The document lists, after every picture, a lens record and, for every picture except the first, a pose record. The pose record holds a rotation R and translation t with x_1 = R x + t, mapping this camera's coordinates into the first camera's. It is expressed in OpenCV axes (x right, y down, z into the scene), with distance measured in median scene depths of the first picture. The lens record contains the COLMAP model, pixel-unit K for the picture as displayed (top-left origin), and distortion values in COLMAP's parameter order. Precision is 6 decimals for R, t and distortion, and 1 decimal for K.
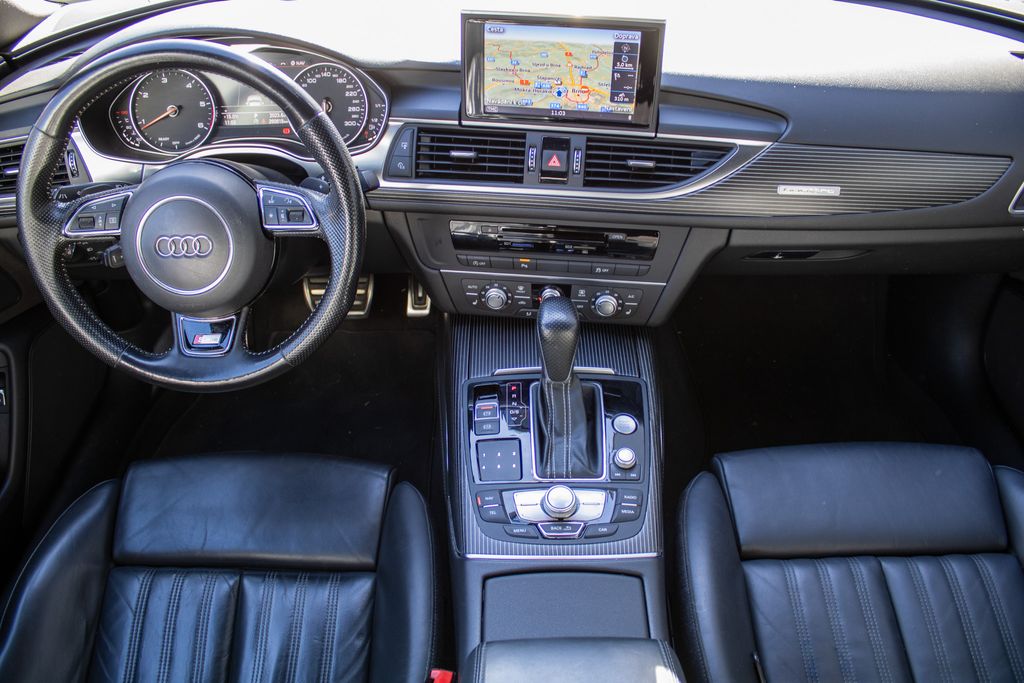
lens RADIAL K [[835.7, 0, 502.3], [0, 835.7, 339.0], [0, 0, 1]] dist [-0.151064, 0.117004]
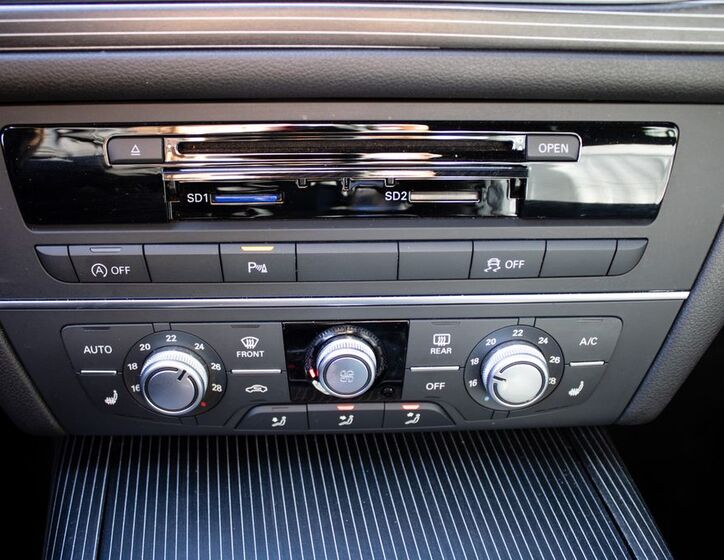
lens RADIAL K [[762.0, 0, 358.8], [0, 762.0, 276.4], [0, 0, 1]] dist [-0.127657, 0.000000]
pose [[0.984438, -0.055145, 0.166854, 0.016341], [0.085884, 0.979347, -0.183040, -0.029847], [-0.153314, 0.194521, 0.968843, 0.726015]]
